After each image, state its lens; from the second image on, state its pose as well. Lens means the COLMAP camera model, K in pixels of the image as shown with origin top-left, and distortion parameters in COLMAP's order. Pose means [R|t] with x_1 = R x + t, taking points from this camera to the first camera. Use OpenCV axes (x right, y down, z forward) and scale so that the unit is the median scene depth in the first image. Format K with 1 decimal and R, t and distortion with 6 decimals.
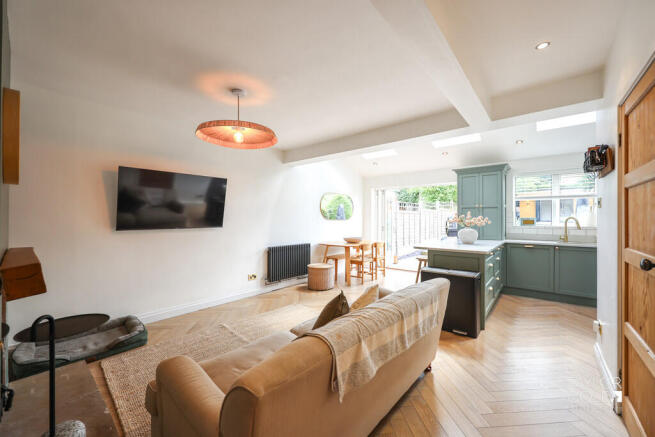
lens RADIAL K [[259.4, 0, 324.9], [0, 259.4, 219.4], [0, 0, 1]] dist [-0.000636, -0.000113]
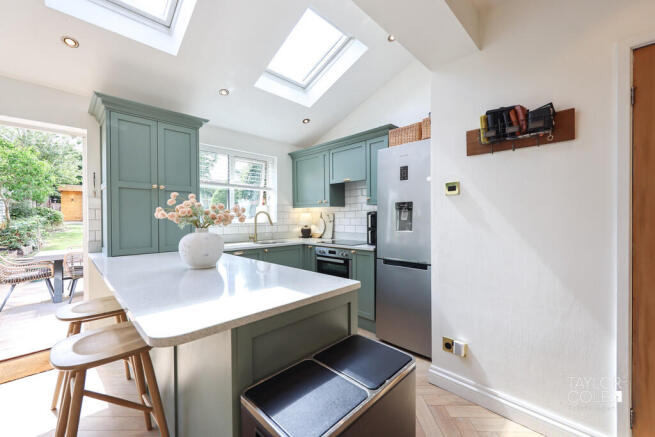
lens RADIAL K [[259.4, 0, 324.9], [0, 259.4, 219.4], [0, 0, 1]] dist [-0.000636, -0.000113]
pose [[0.087067, -0.012761, 0.996121, 0.133634], [0.010421, 0.999875, 0.011898, 0.010462], [-0.996148, 0.009345, 0.087189, 0.736796]]
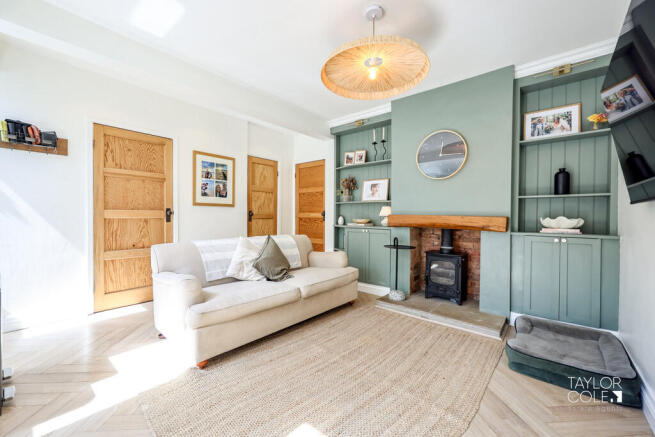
lens RADIAL K [[266.8, 0, 325.5], [0, 266.8, 217.5], [0, 0, 1]] dist [0.000342, -0.000133]
pose [[-0.999964, -0.008387, -0.001213, -0.131643], [-0.008400, 0.999900, 0.011358, 0.051163], [0.001117, 0.011368, -0.999935, 1.094639]]
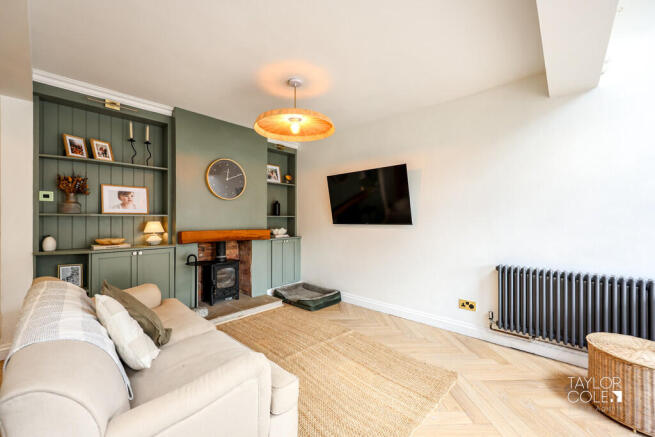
lens RADIAL K [[263.2, 0, 327.5], [0, 263.2, 218.5], [0, 0, 1]] dist [-0.000583, -0.000137]
pose [[-0.032028, -0.001000, -0.999486, 0.400216], [-0.005902, 0.999982, -0.000812, 0.011937], [0.999470, 0.005873, -0.032033, 0.717954]]
